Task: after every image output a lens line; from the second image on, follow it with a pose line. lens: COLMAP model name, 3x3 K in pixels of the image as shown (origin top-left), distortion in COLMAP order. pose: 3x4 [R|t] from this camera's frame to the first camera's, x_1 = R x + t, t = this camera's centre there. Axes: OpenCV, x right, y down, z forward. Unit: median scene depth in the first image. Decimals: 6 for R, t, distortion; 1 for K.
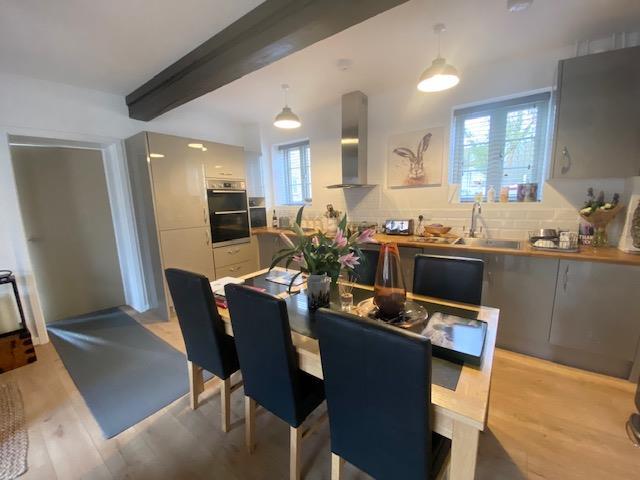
lens RADIAL K [[265.5, 0, 320.0], [0, 265.5, 240.0], [0, 0, 1]] dist [0.043760, -0.025139]
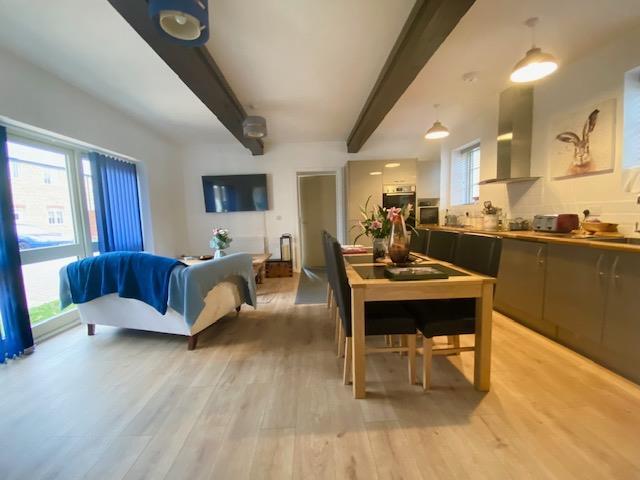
lens RADIAL K [[265.5, 0, 320.0], [0, 265.5, 240.0], [0, 0, 1]] dist [0.043760, -0.025139]
pose [[0.631915, 0.081324, -0.770759, 0.508474], [-0.108261, 0.993992, 0.016118, 0.075031], [0.767439, 0.073258, 0.636923, -0.145010]]
